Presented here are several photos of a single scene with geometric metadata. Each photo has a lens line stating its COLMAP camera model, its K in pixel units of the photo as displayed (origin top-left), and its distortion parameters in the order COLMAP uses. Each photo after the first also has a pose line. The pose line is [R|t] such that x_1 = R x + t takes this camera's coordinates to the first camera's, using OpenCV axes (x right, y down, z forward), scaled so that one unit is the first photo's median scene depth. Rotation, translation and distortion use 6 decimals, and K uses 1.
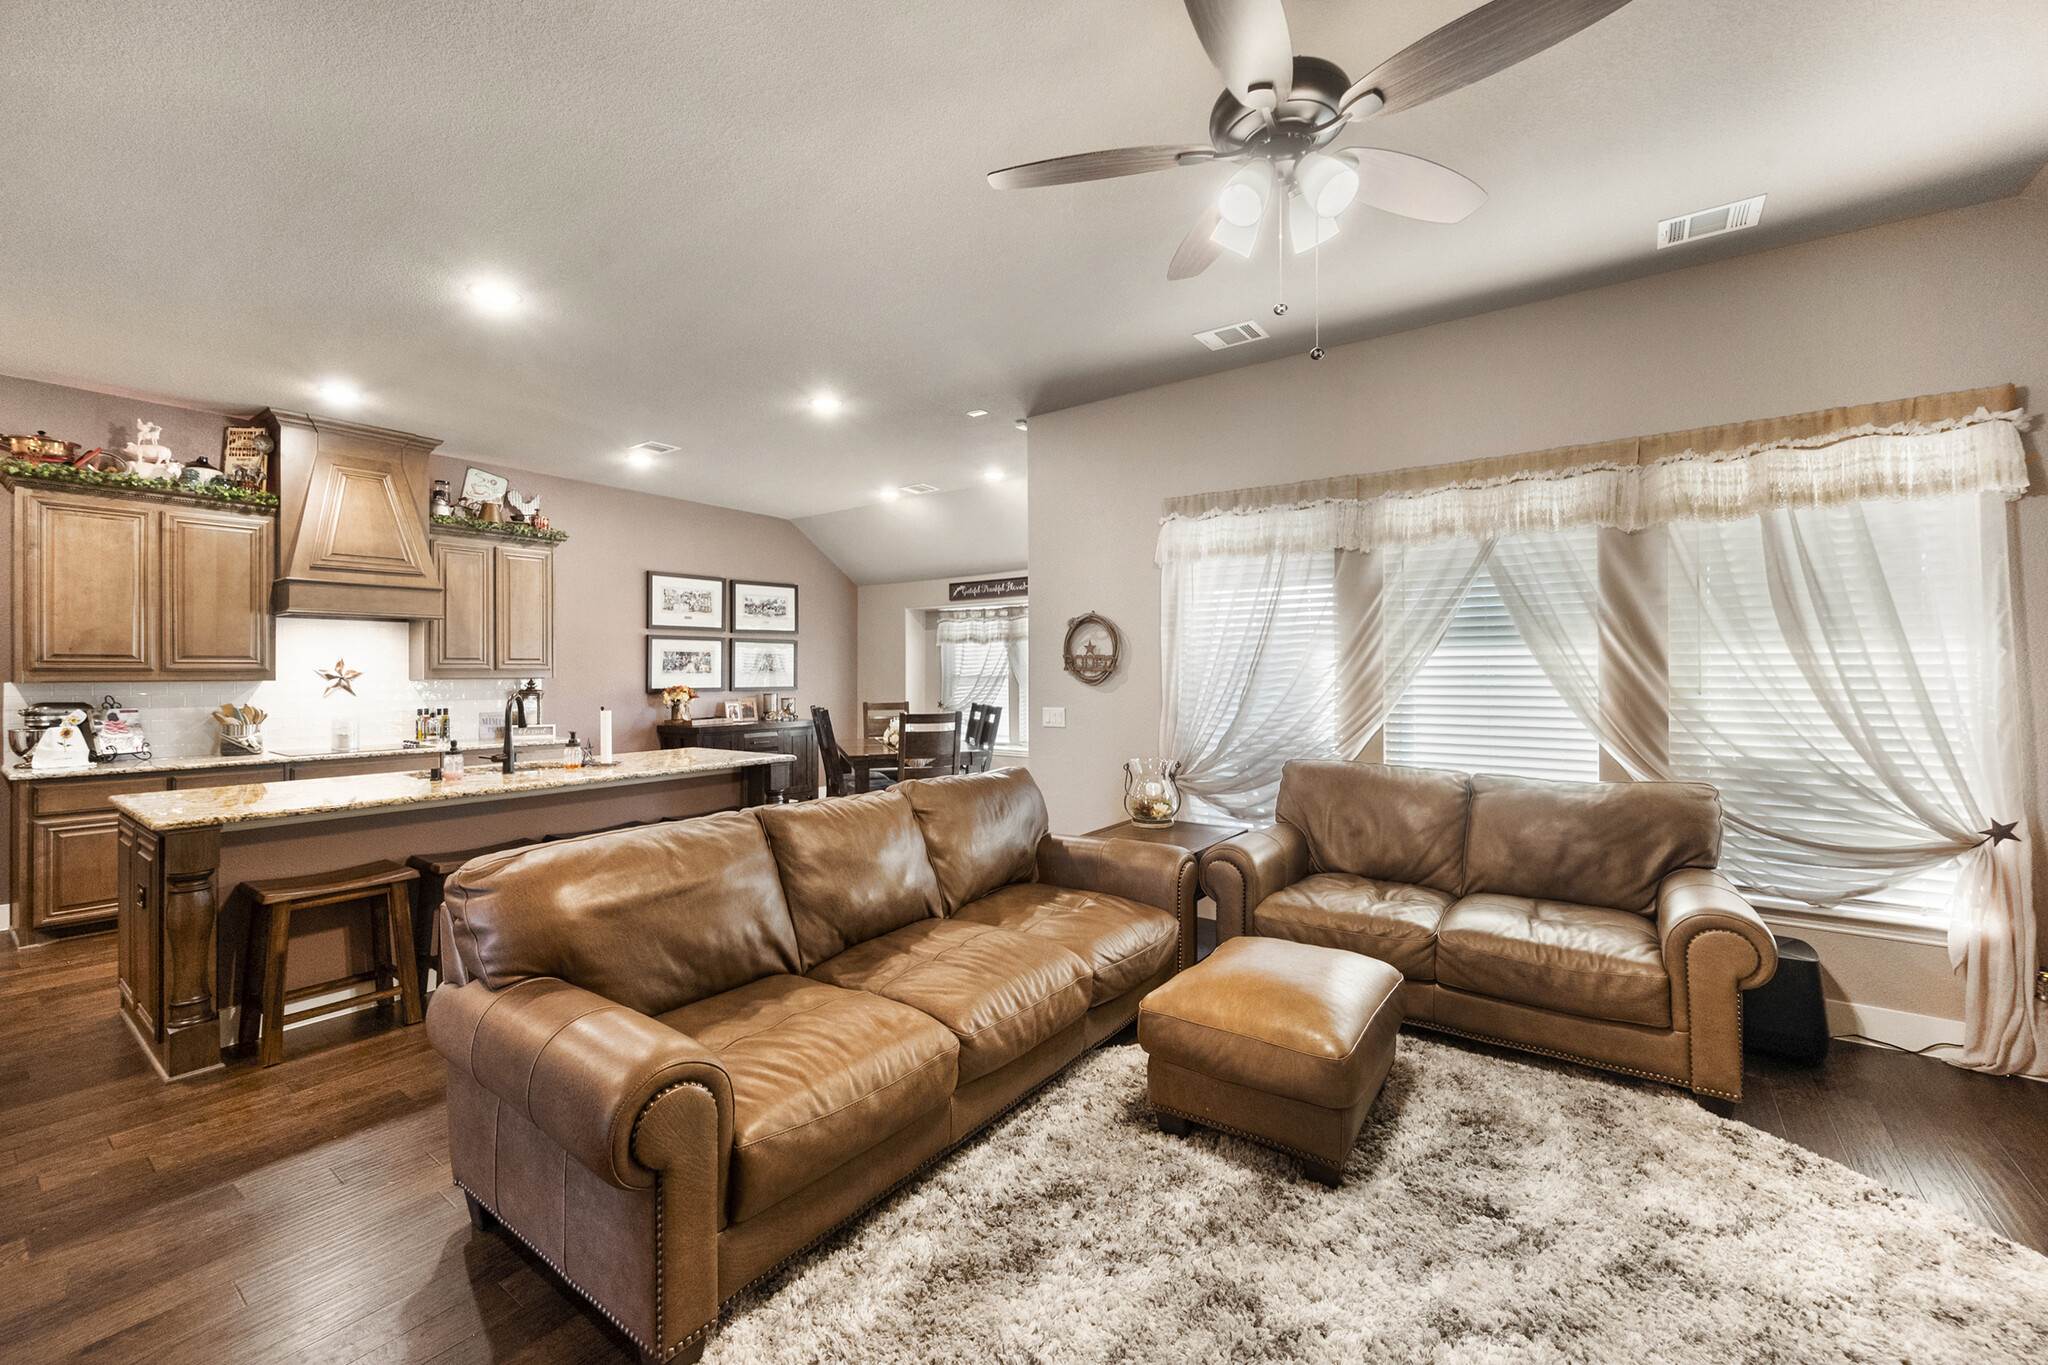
lens RADIAL K [[824.8, 0, 1017.9], [0, 824.8, 655.6], [0, 0, 1]] dist [-0.000765, 0.000179]
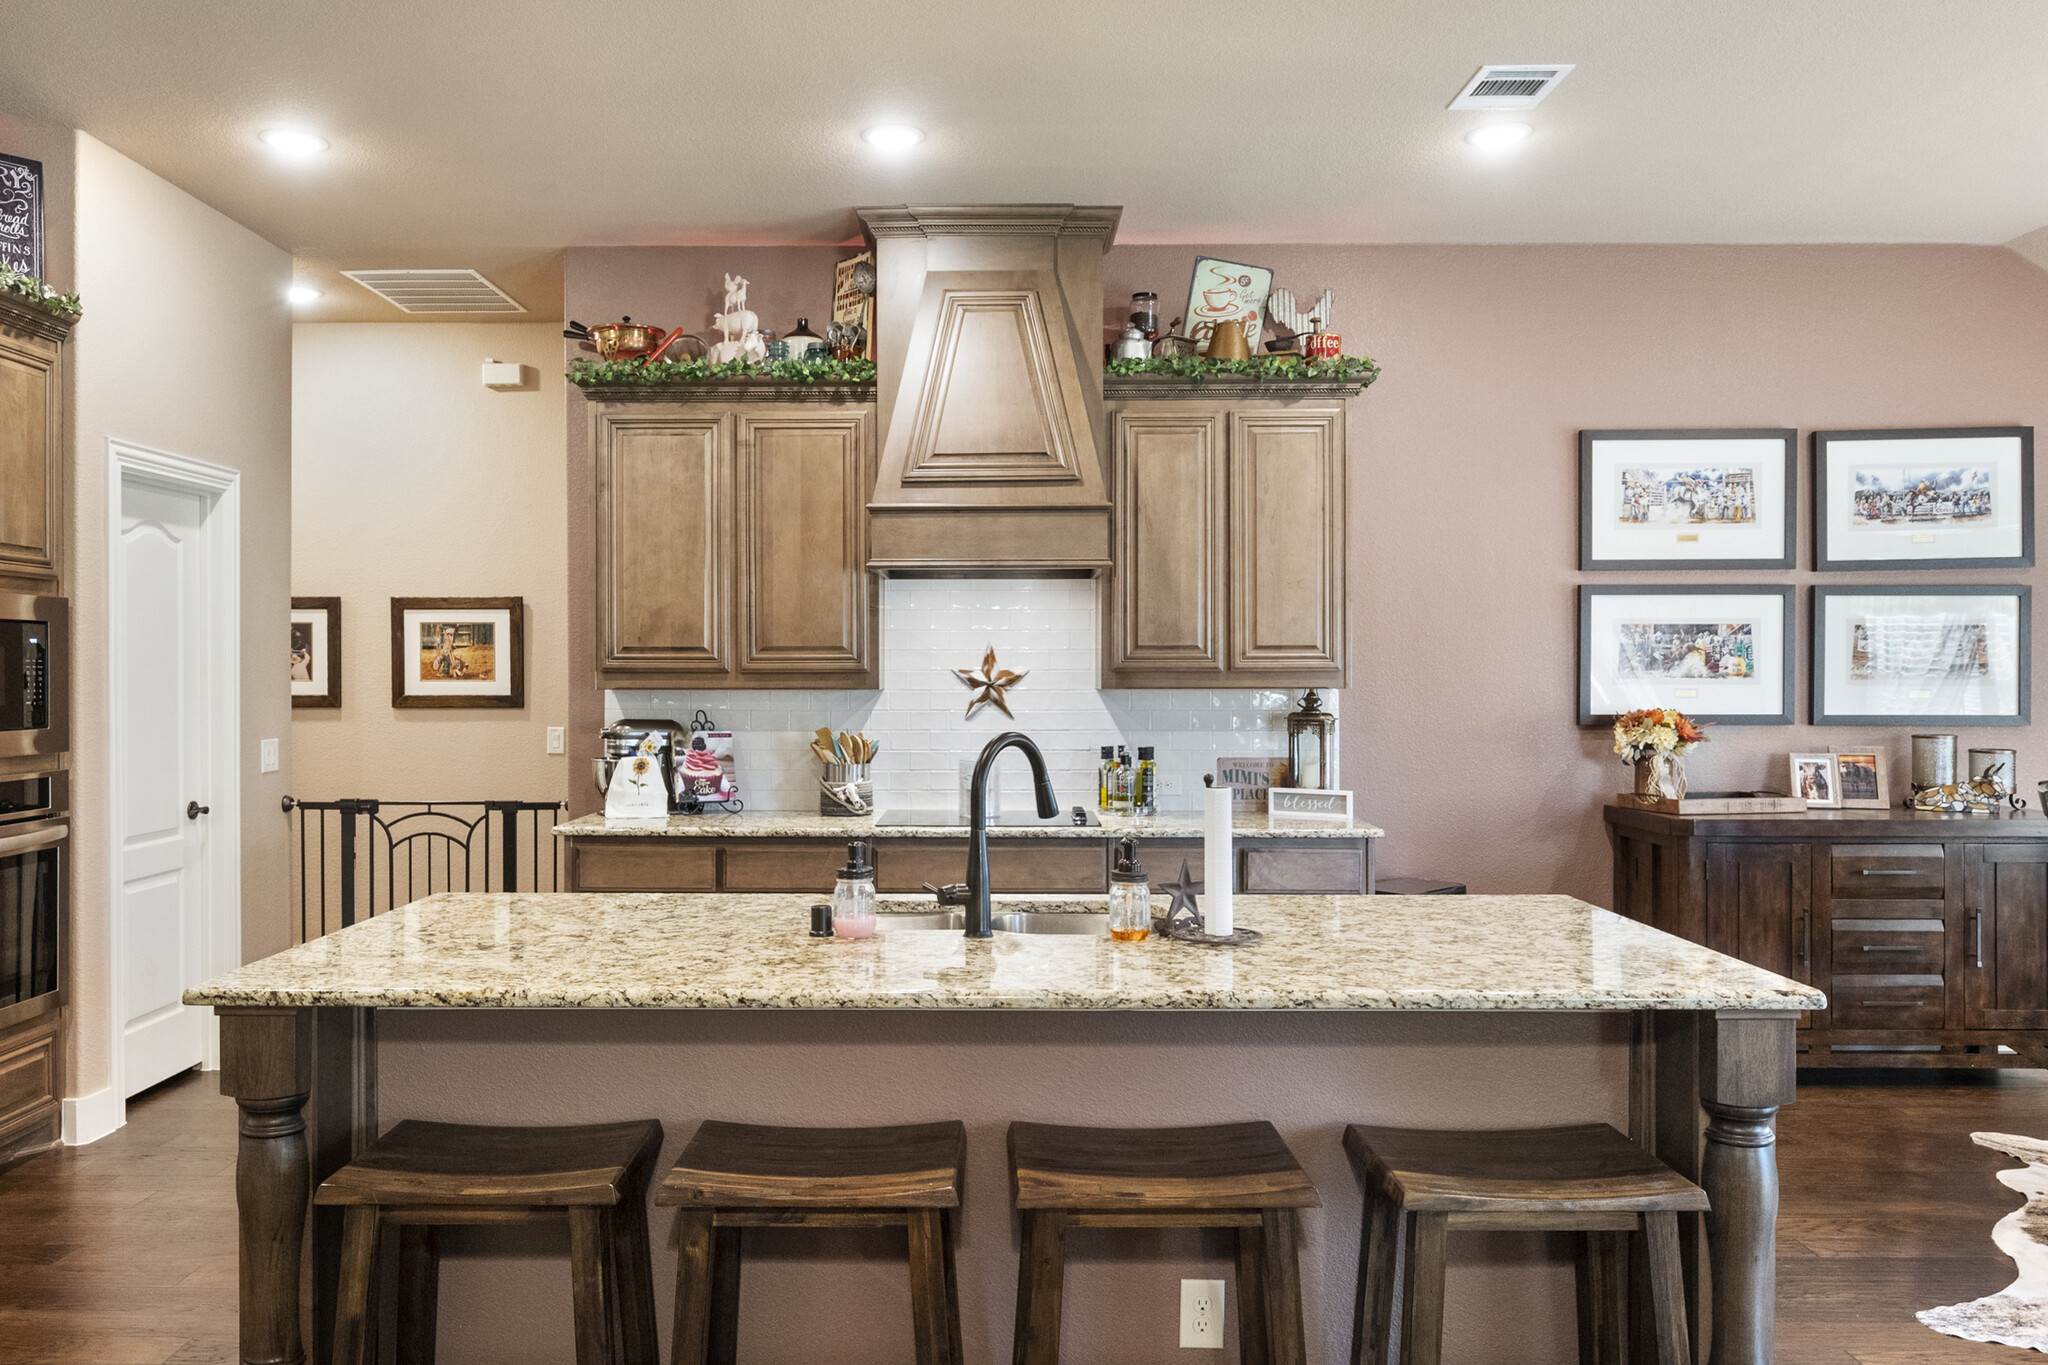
lens RADIAL K [[1467.5, 0, 961.2], [0, 1467.5, 676.3], [0, 0, 1]] dist [-0.006043, 0.001918]
pose [[0.579258, 0.004280, -0.815133, -0.038744], [0.015166, 0.999757, 0.016027, 0.005833], [0.815003, -0.021646, 0.579052, 0.439191]]
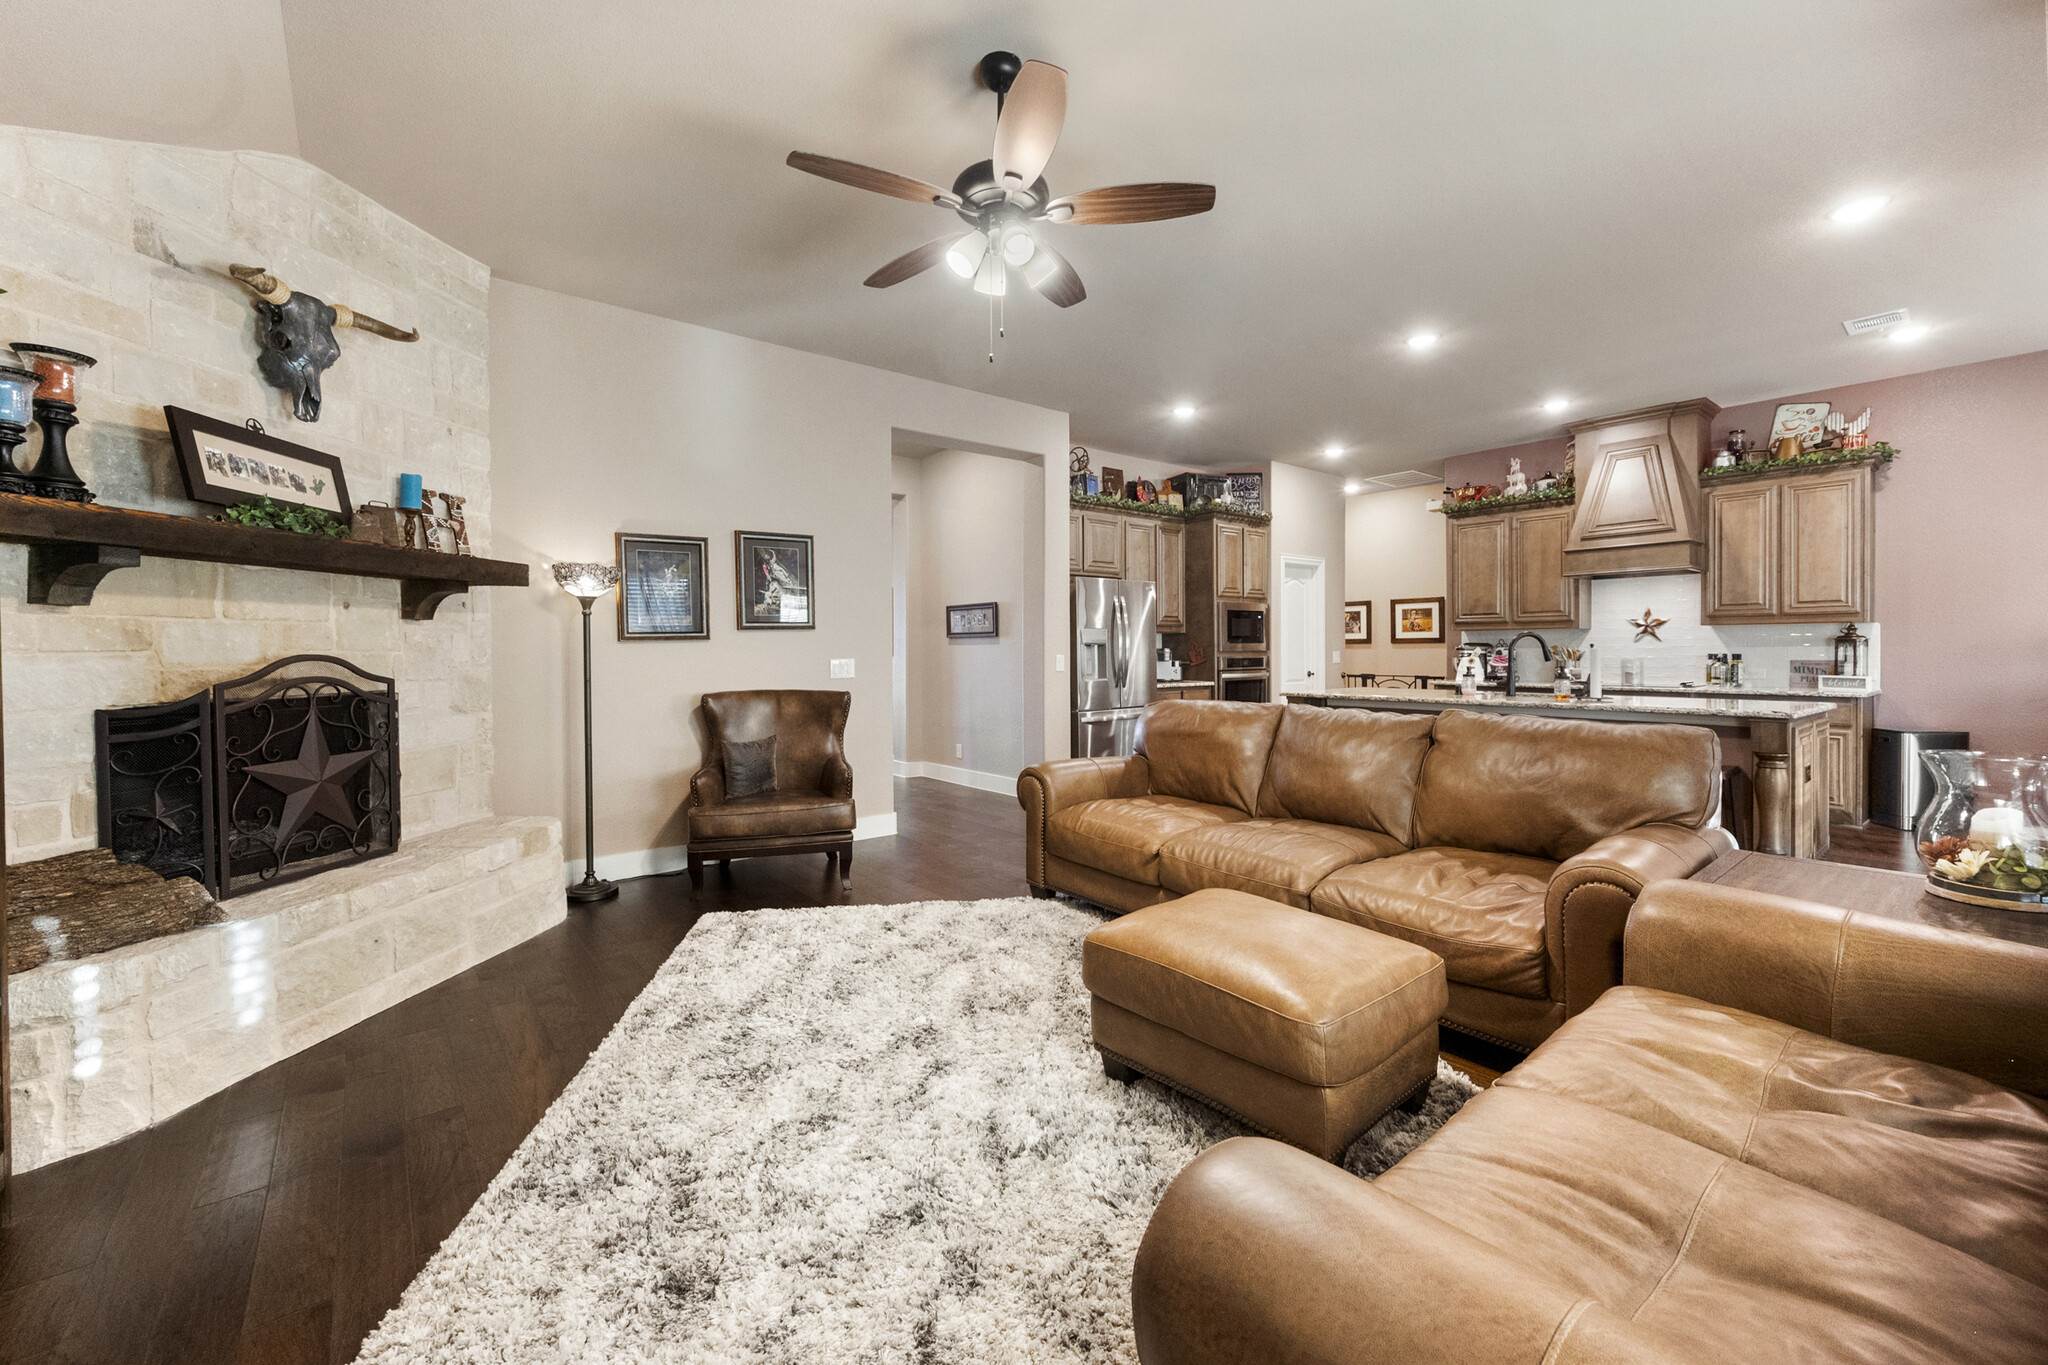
lens RADIAL K [[824.8, 0, 1024.4], [0, 824.8, 656.1], [0, 0, 1]] dist [-0.000765, 0.000179]
pose [[-0.252697, 0.011000, -0.967483, 0.578791], [0.025767, 0.999657, 0.004636, 0.044231], [0.967202, -0.023758, -0.252894, 0.452560]]
